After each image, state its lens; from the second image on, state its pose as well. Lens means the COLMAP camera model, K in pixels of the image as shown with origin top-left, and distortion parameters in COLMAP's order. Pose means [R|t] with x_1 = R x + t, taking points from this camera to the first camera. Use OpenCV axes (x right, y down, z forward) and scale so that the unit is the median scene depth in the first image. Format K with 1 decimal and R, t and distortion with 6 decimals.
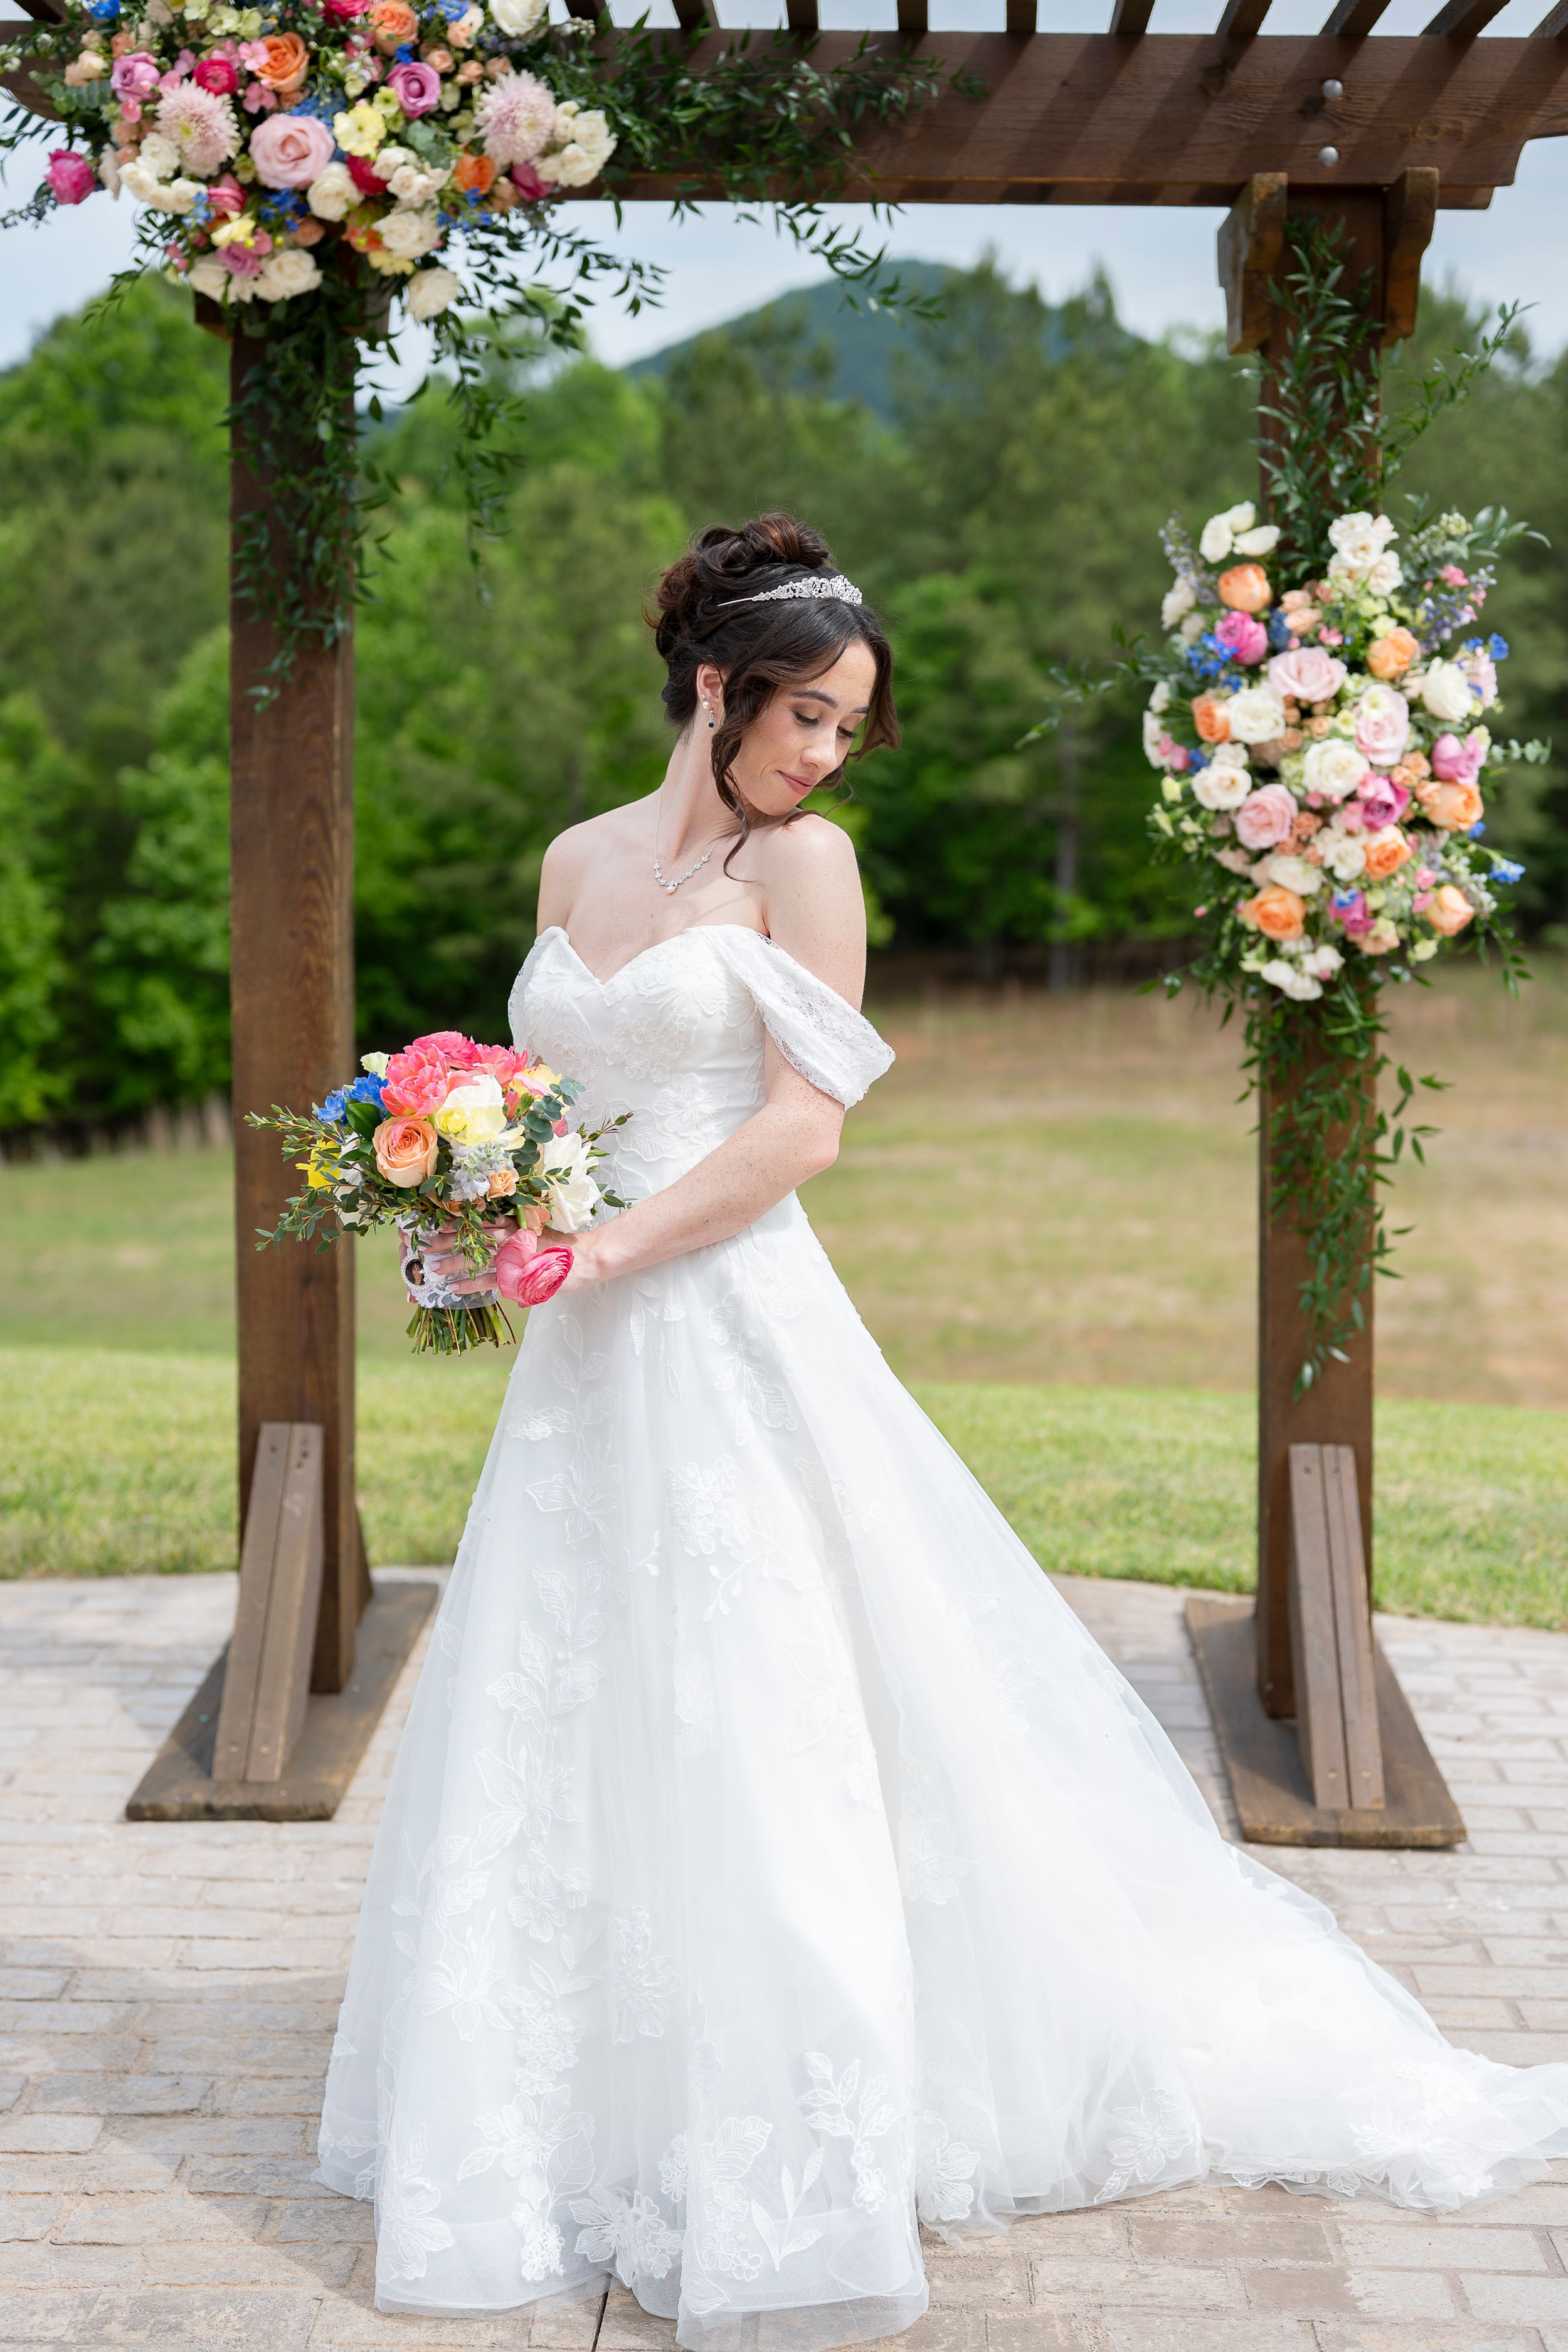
lens RADIAL K [[3243.8, 0, 714.5], [0, 3243.8, 1151.4], [0, 0, 1]] dist [-0.006997, 0.000000]
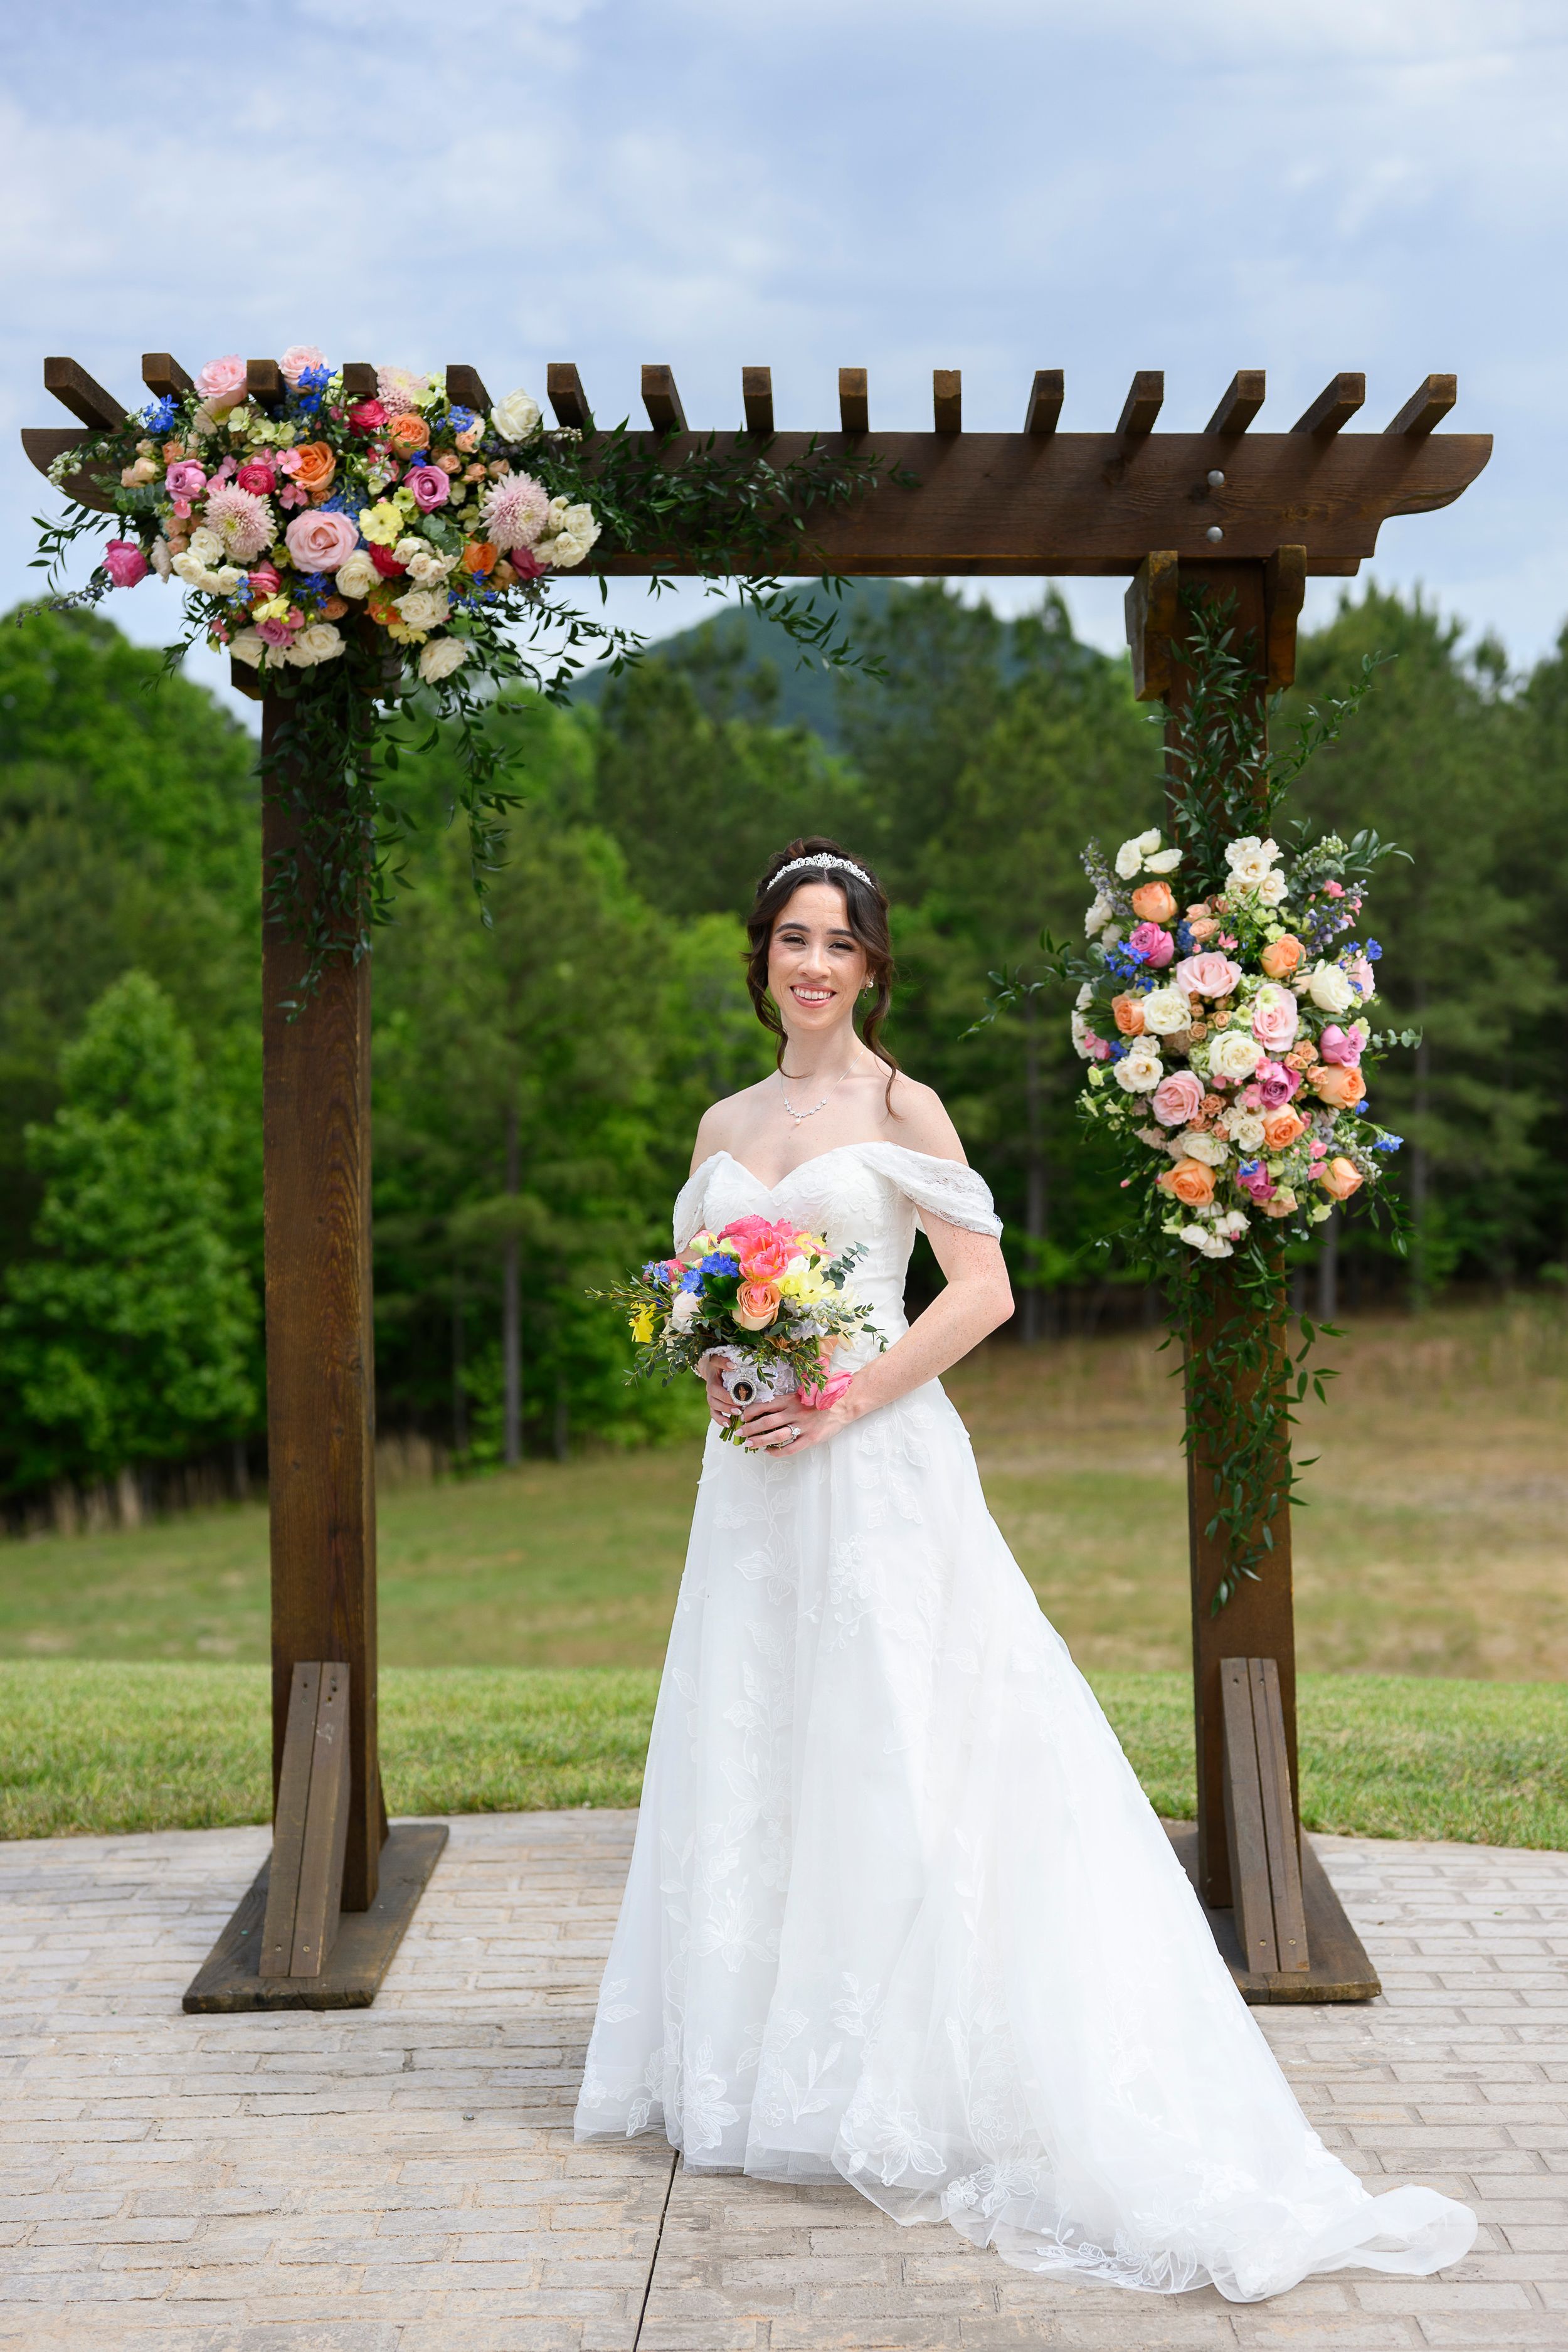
lens RADIAL K [[3585.6, 0, 784.9], [0, 3585.6, 1176.0], [0, 0, 1]] dist [-0.033583, 0.000000]
pose [[0.999194, -0.016946, 0.036383, -0.014917], [0.020554, 0.994651, -0.101224, 0.047801], [-0.034473, 0.101890, 0.994198, -0.243788]]
